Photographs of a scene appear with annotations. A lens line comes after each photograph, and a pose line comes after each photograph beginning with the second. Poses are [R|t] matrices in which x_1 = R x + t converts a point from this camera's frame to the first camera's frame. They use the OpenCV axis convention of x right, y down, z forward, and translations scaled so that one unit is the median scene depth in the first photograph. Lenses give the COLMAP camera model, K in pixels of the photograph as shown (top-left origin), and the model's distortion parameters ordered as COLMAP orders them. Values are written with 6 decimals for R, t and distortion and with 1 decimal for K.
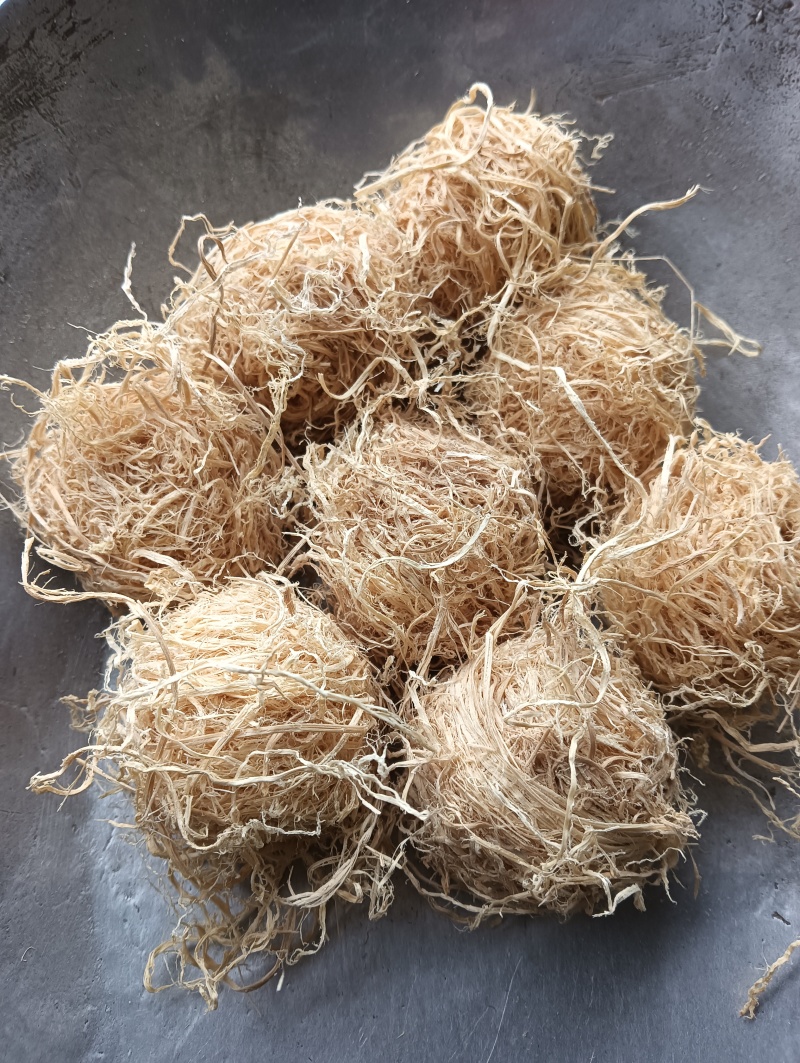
lens RADIAL K [[886.5, 0, 397.9], [0, 886.5, 530.1], [0, 0, 1]] dist [0.131646, -0.346917]
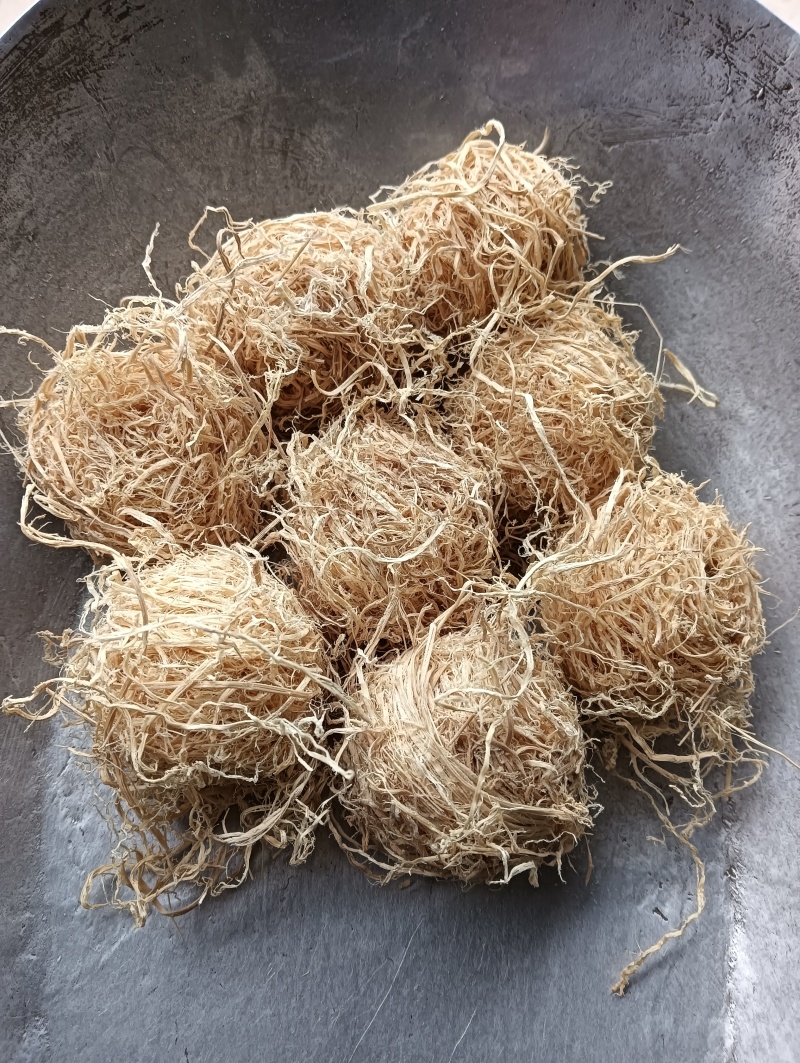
lens RADIAL K [[894.6, 0, 401.4], [0, 894.6, 529.0], [0, 0, 1]] dist [0.161509, -0.408790]
pose [[0.990839, 0.133086, 0.022928, 0.020615], [-0.133493, 0.990900, 0.017244, -0.015658], [-0.020425, -0.020147, 0.999588, -0.110602]]
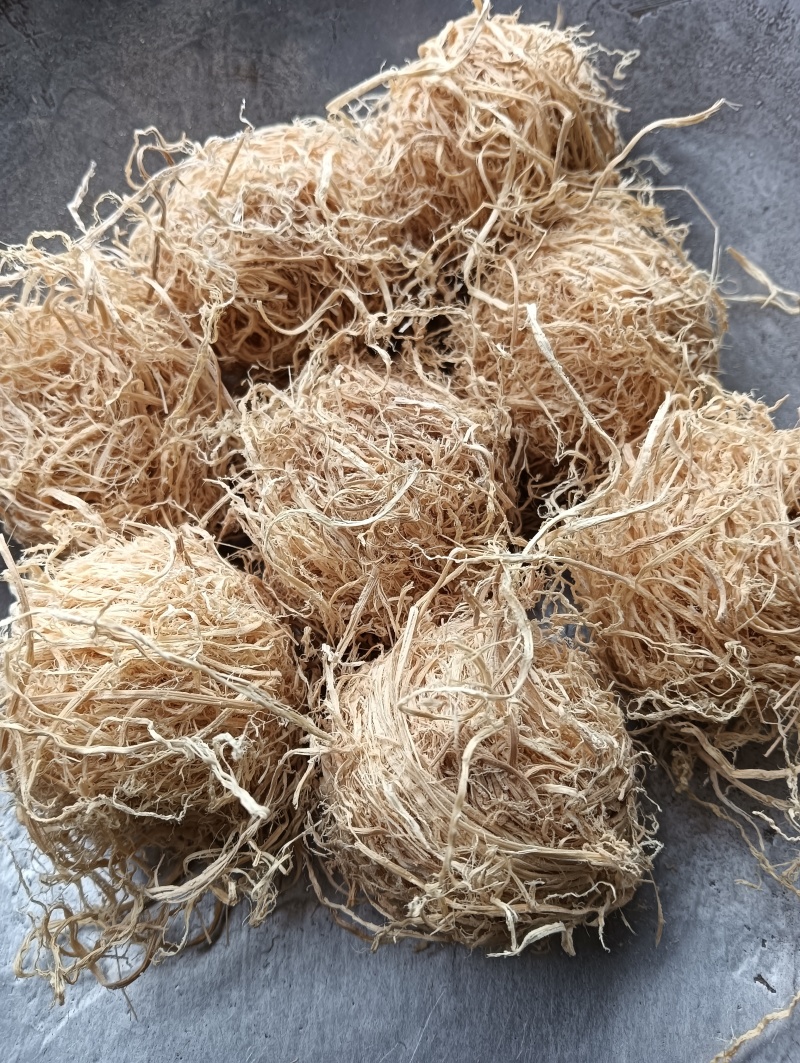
lens RADIAL K [[891.0, 0, 400.0], [0, 891.0, 531.5], [0, 0, 1]] dist [0.039560, -0.113324]
pose [[0.989261, 0.067850, -0.129453, 0.175746], [-0.067638, 0.997692, 0.006045, 0.035042], [0.129564, 0.002776, 0.991567, 0.143037]]
